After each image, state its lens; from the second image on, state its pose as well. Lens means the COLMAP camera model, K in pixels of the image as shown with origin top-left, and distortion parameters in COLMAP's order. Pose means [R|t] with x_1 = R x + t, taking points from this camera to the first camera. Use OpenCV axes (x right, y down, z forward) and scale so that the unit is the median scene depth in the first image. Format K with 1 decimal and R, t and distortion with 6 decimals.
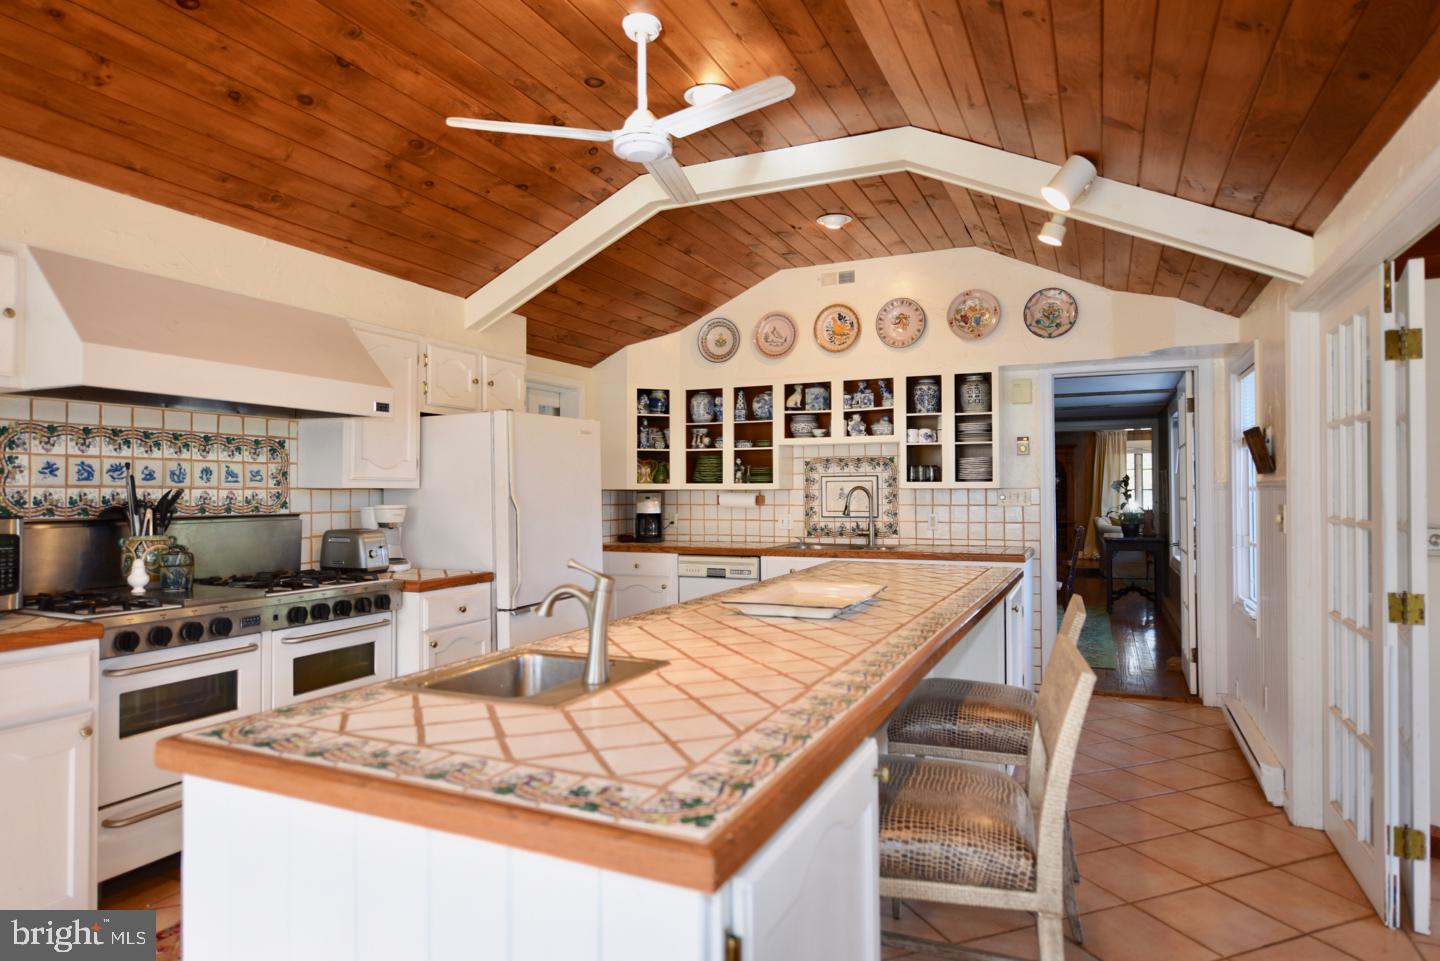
lens RADIAL K [[832.4, 0, 719.6], [0, 832.4, 496.5], [0, 0, 1]] dist [0.003149, 0.000747]
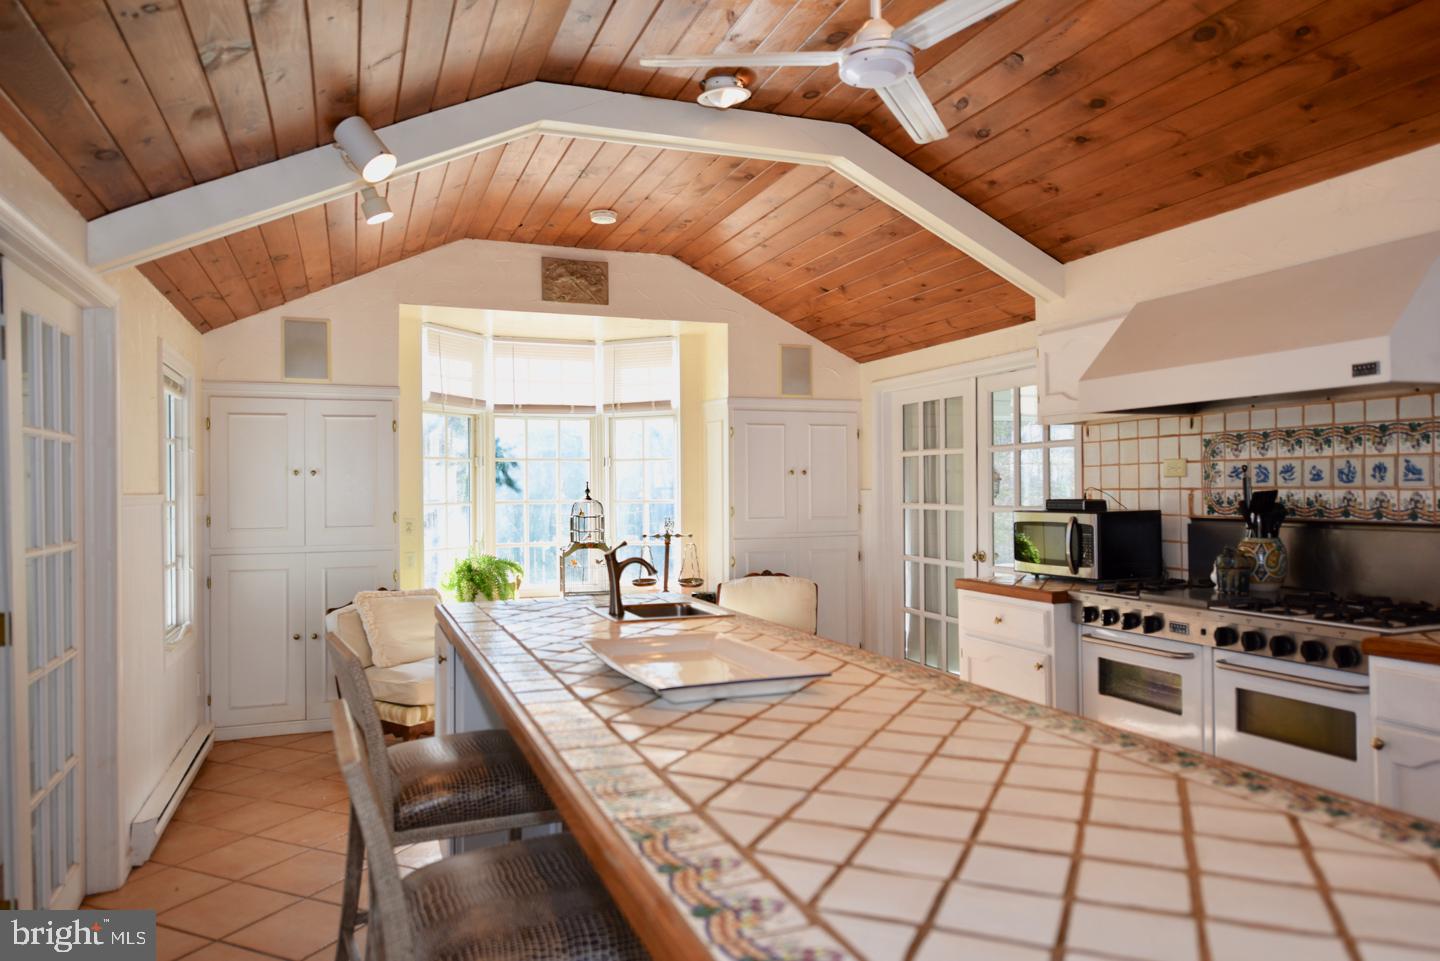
lens RADIAL K [[987.9, 0, 720.0], [0, 987.9, 480.5], [0, 0, 1]] dist [-0.062394, -0.000264]
pose [[-0.705500, -0.009768, -0.708643, 0.529795], [-0.004365, 0.999946, -0.009439, -0.006303], [0.708697, -0.003566, -0.705504, 1.233532]]
